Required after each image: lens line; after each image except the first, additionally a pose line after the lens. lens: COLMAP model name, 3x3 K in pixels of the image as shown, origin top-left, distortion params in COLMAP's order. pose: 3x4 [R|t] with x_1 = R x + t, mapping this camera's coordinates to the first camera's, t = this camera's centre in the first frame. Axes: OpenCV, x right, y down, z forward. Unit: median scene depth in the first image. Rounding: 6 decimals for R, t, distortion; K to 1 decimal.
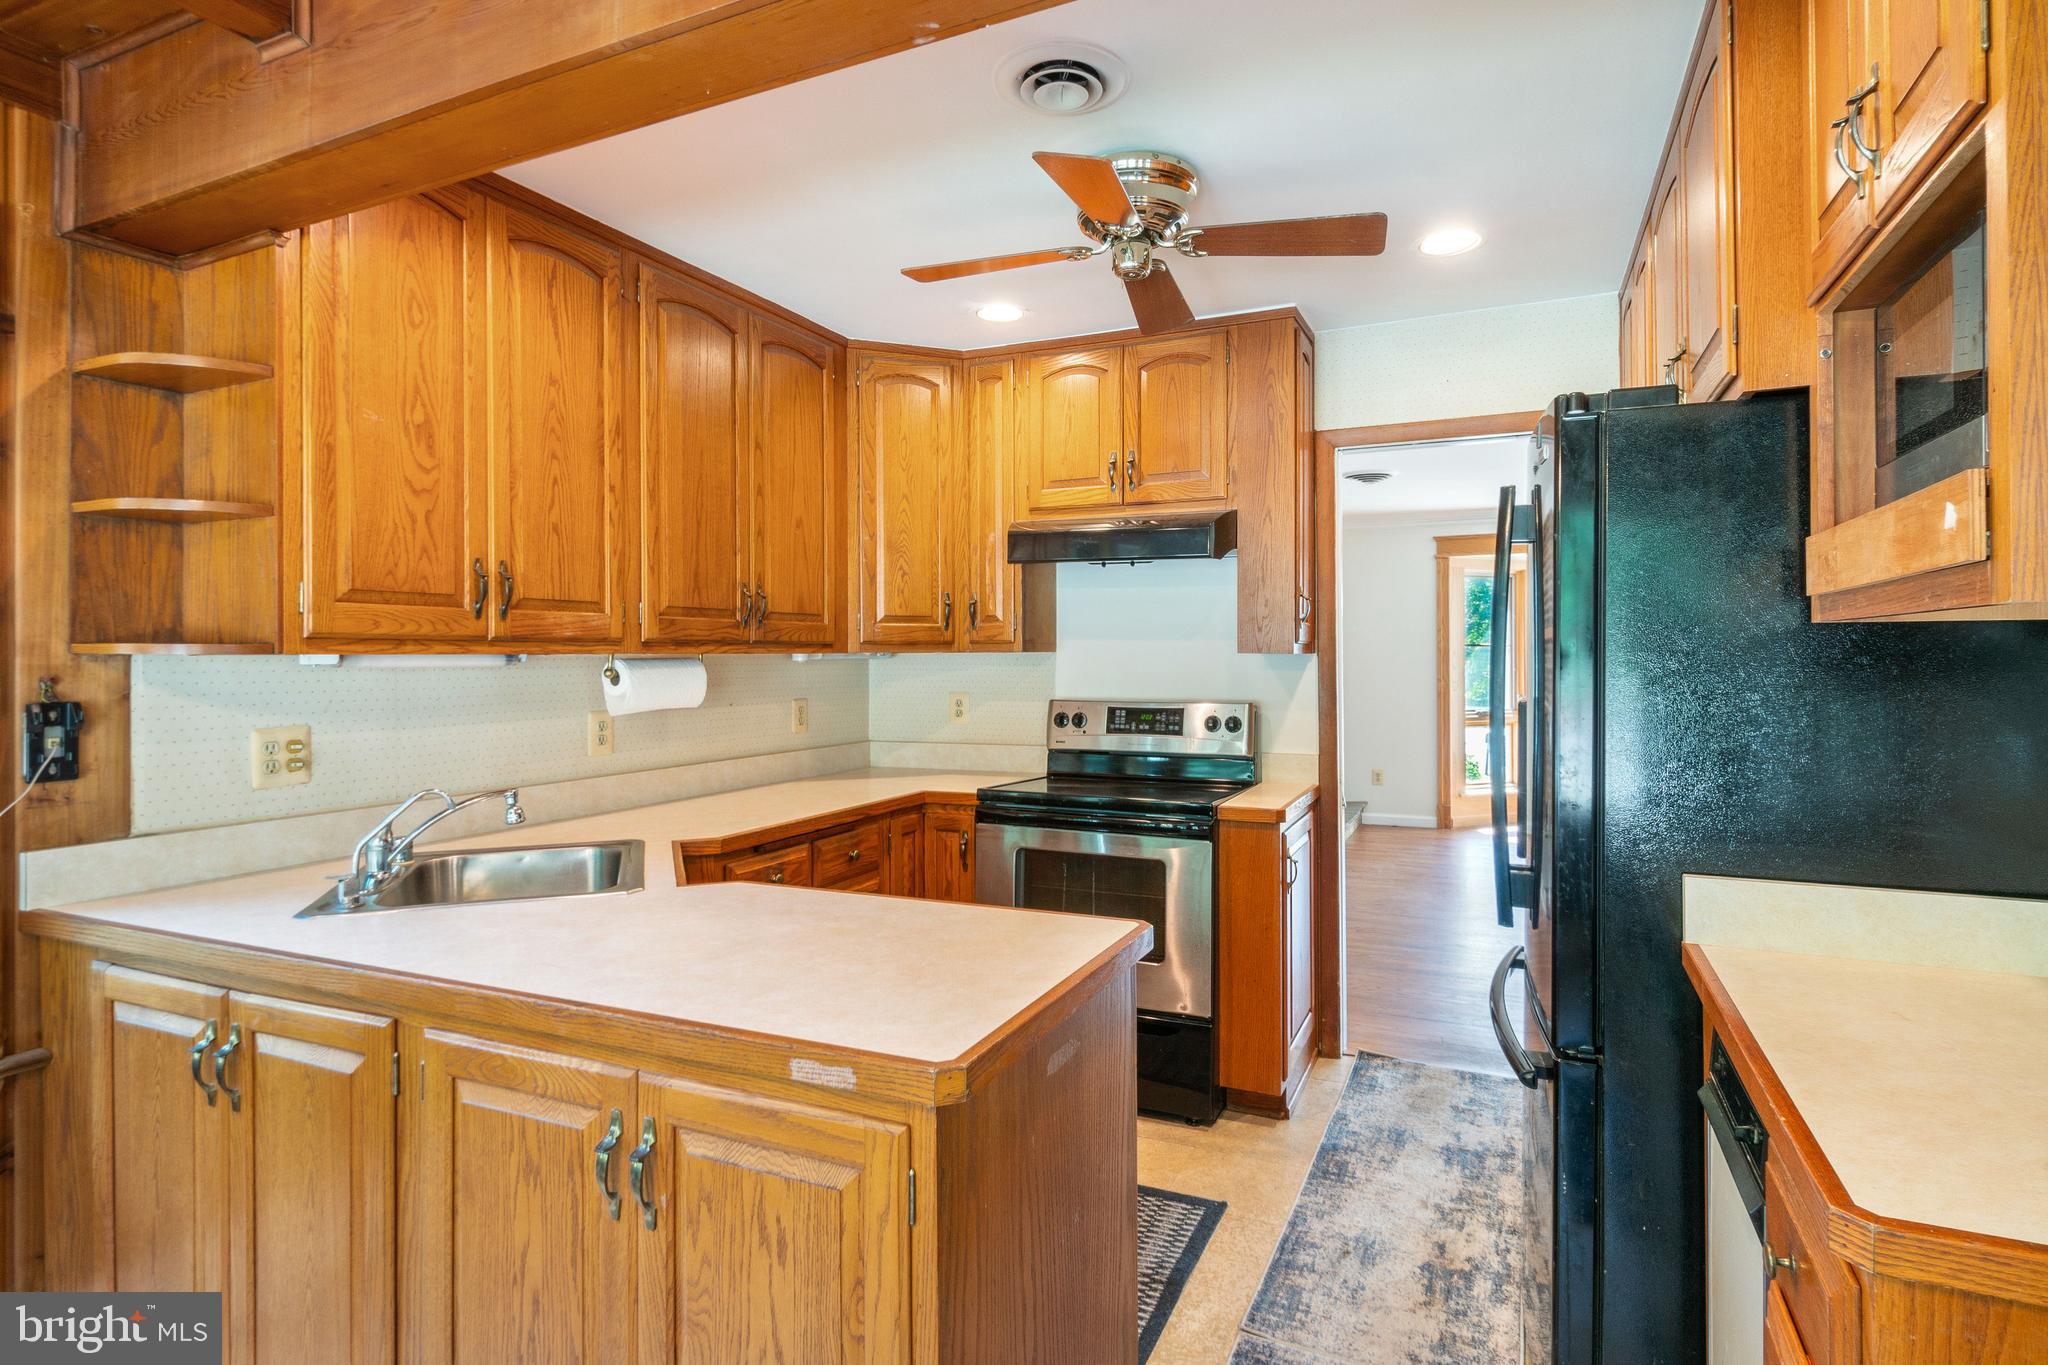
lens RADIAL K [[1037.4, 0, 1043.3], [0, 1037.4, 664.6], [0, 0, 1]] dist [0.004286, 0.000140]
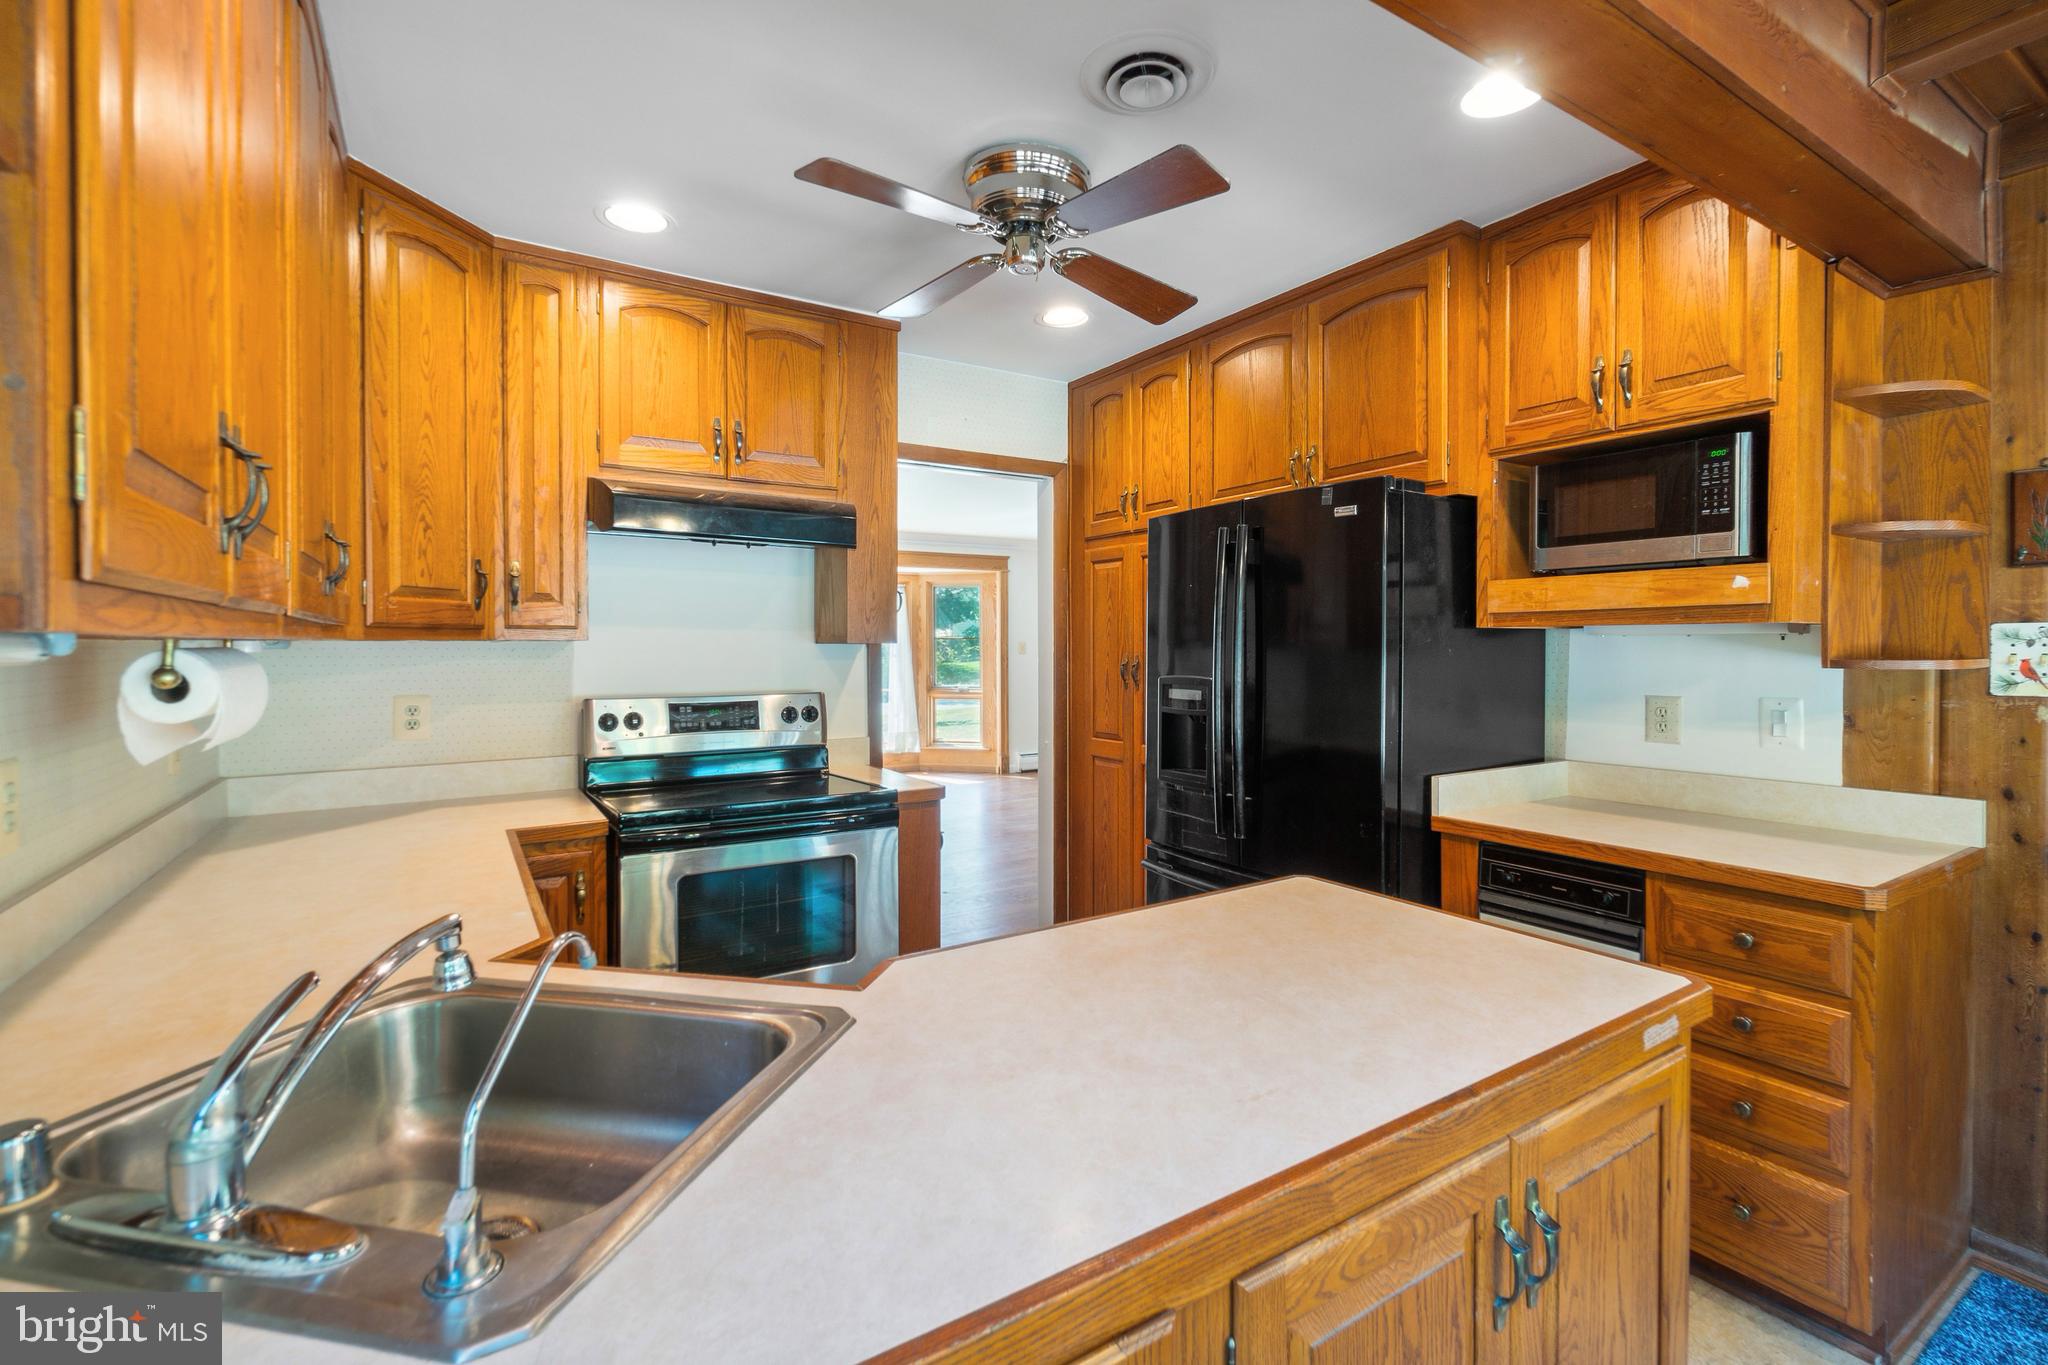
lens RADIAL K [[918.3, 0, 1027.7], [0, 918.3, 664.8], [0, 0, 1]] dist [0.001606, -0.000977]
pose [[0.549423, -0.015686, 0.835397, -0.432795], [0.006279, 0.999873, 0.014645, -0.001600], [-0.835521, -0.002801, 0.549452, 0.325852]]
